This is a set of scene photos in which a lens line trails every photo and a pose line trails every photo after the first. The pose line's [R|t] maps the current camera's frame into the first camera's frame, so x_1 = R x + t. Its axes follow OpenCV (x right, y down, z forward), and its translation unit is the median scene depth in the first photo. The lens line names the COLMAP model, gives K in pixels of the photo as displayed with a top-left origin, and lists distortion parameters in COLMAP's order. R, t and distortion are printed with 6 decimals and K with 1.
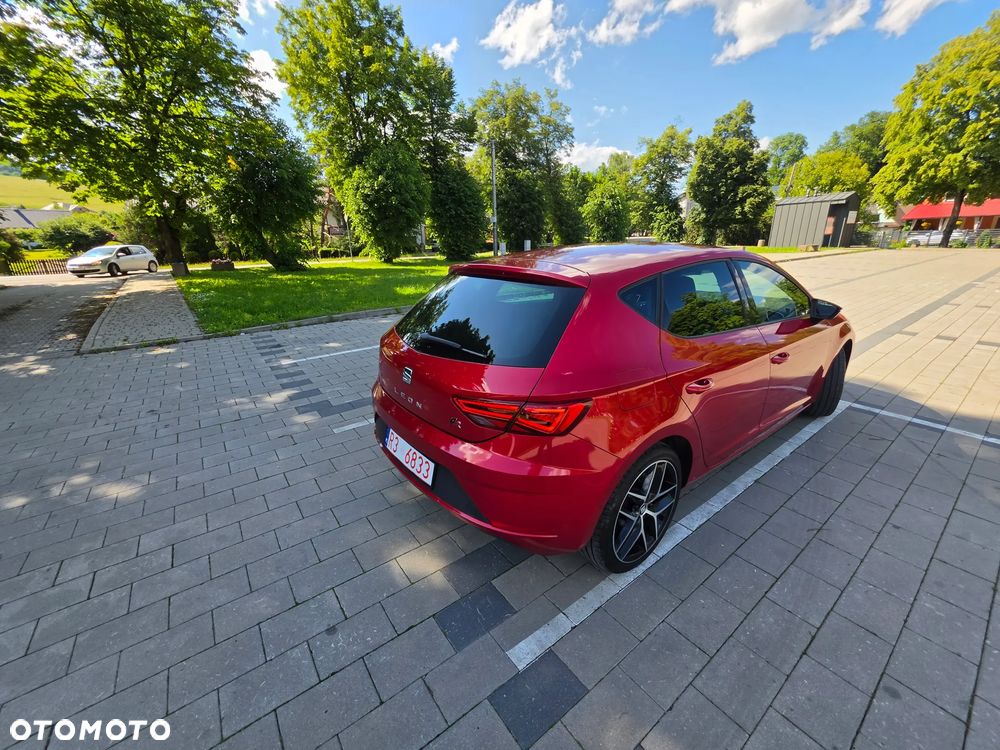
lens RADIAL K [[401.6, 0, 497.7], [0, 401.6, 378.8], [0, 0, 1]] dist [-0.001589, -0.000063]
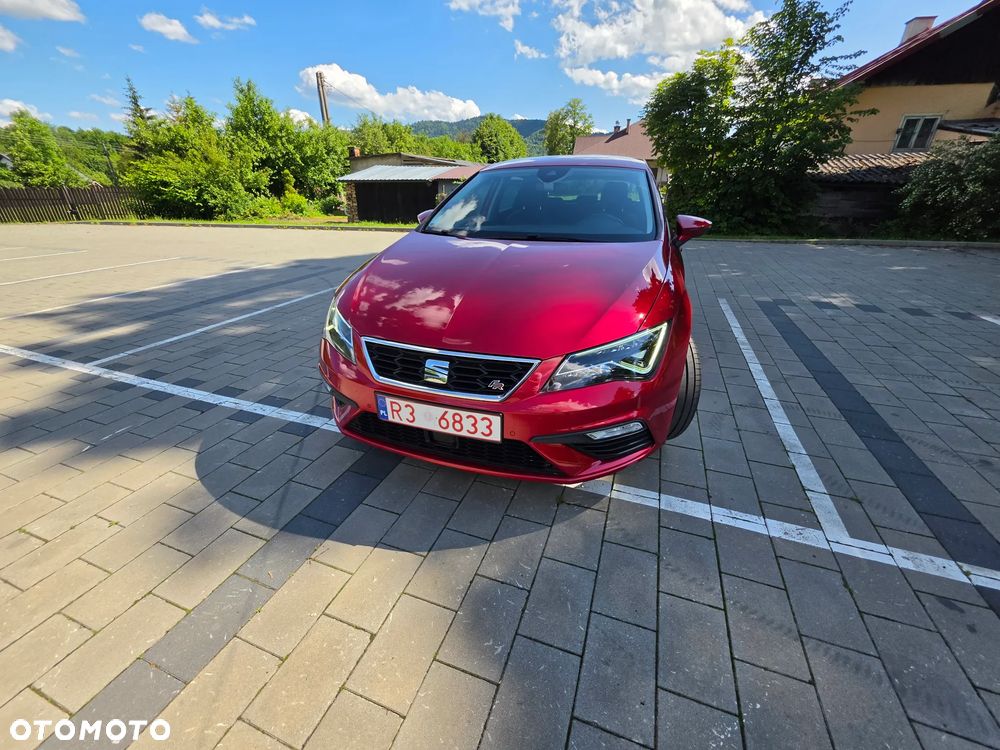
lens RADIAL K [[402.8, 0, 500.0], [0, 402.8, 375.0], [0, 0, 1]] dist [-0.003466, 0.000400]
pose [[-0.837087, 0.254725, -0.484150, 0.134010], [-0.163415, 0.728156, 0.665646, -0.065413], [0.522093, 0.636321, -0.567904, 0.207499]]
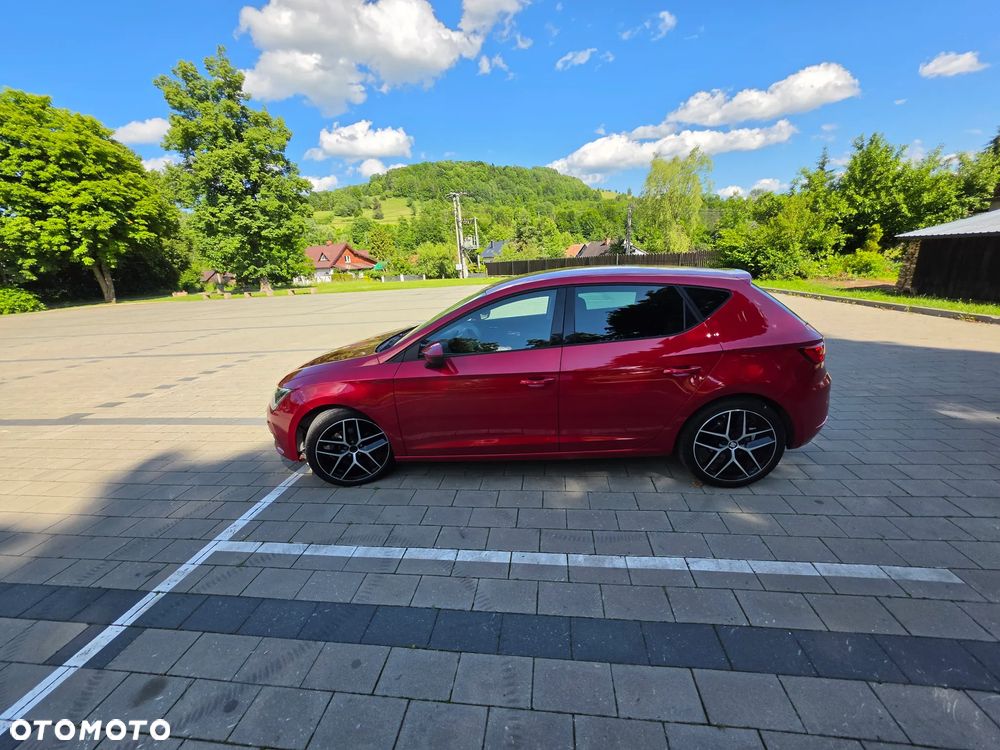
lens RADIAL K [[403.6, 0, 501.3], [0, 403.6, 378.1], [0, 0, 1]] dist [-0.002653, 0.000160]
pose [[-0.718352, -0.133446, 0.682761, -0.039473], [0.304687, 0.821945, 0.481220, -0.073609], [-0.625409, 0.553714, -0.549786, 0.204011]]
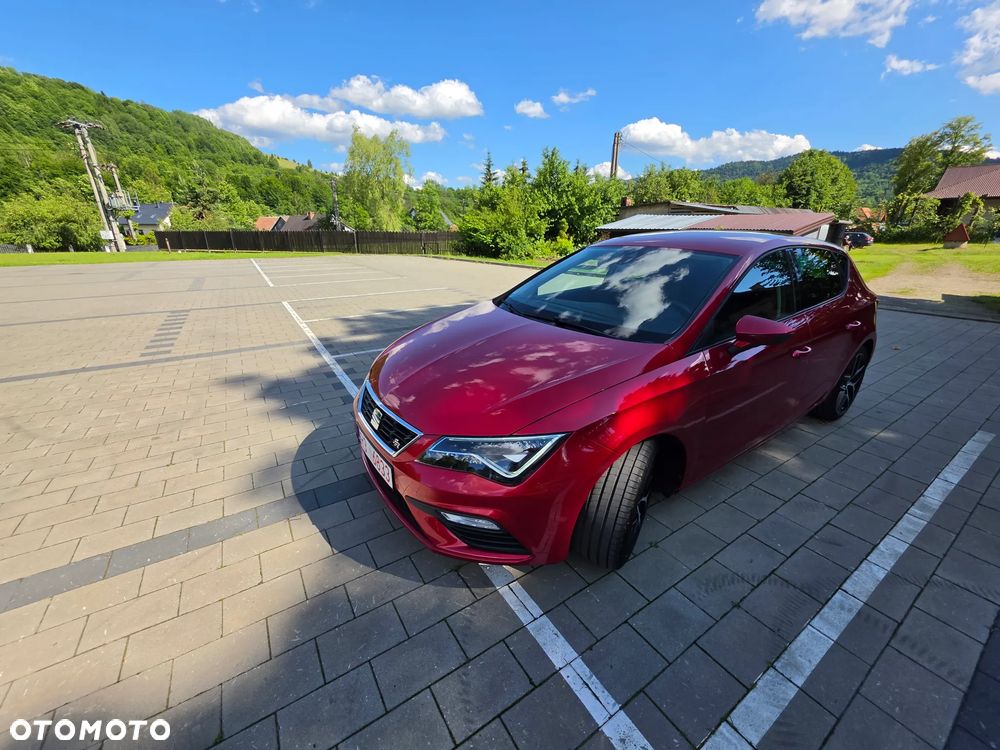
lens RADIAL K [[399.7, 0, 501.3], [0, 399.7, 377.3], [0, 0, 1]] dist [-0.002835, 0.000401]
pose [[-0.997961, -0.001783, 0.063802, 0.085422], [0.039706, 0.765305, 0.642442, -0.078675], [-0.049974, 0.643665, -0.763674, 0.220043]]
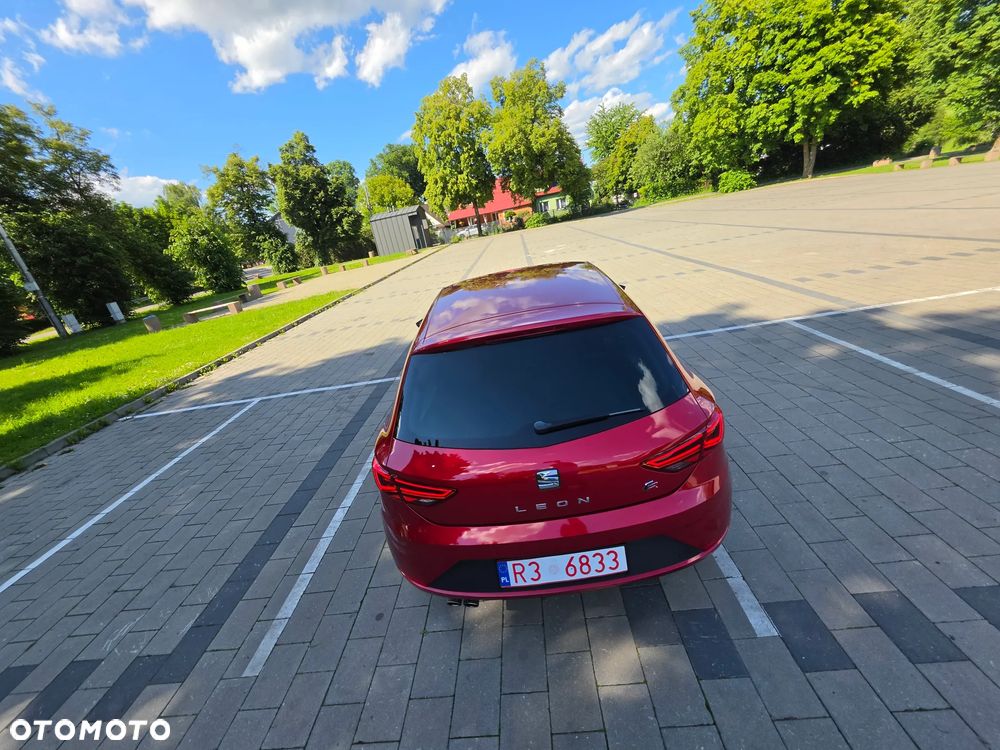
lens RADIAL K [[398.6, 0, 497.3], [0, 398.6, 380.3], [0, 0, 1]] dist [-0.001143, -0.000483]
pose [[0.616864, -0.380788, 0.688824, -0.055534], [0.410725, 0.902302, 0.130983, -0.024335], [-0.671404, 0.202119, 0.712997, 0.033652]]
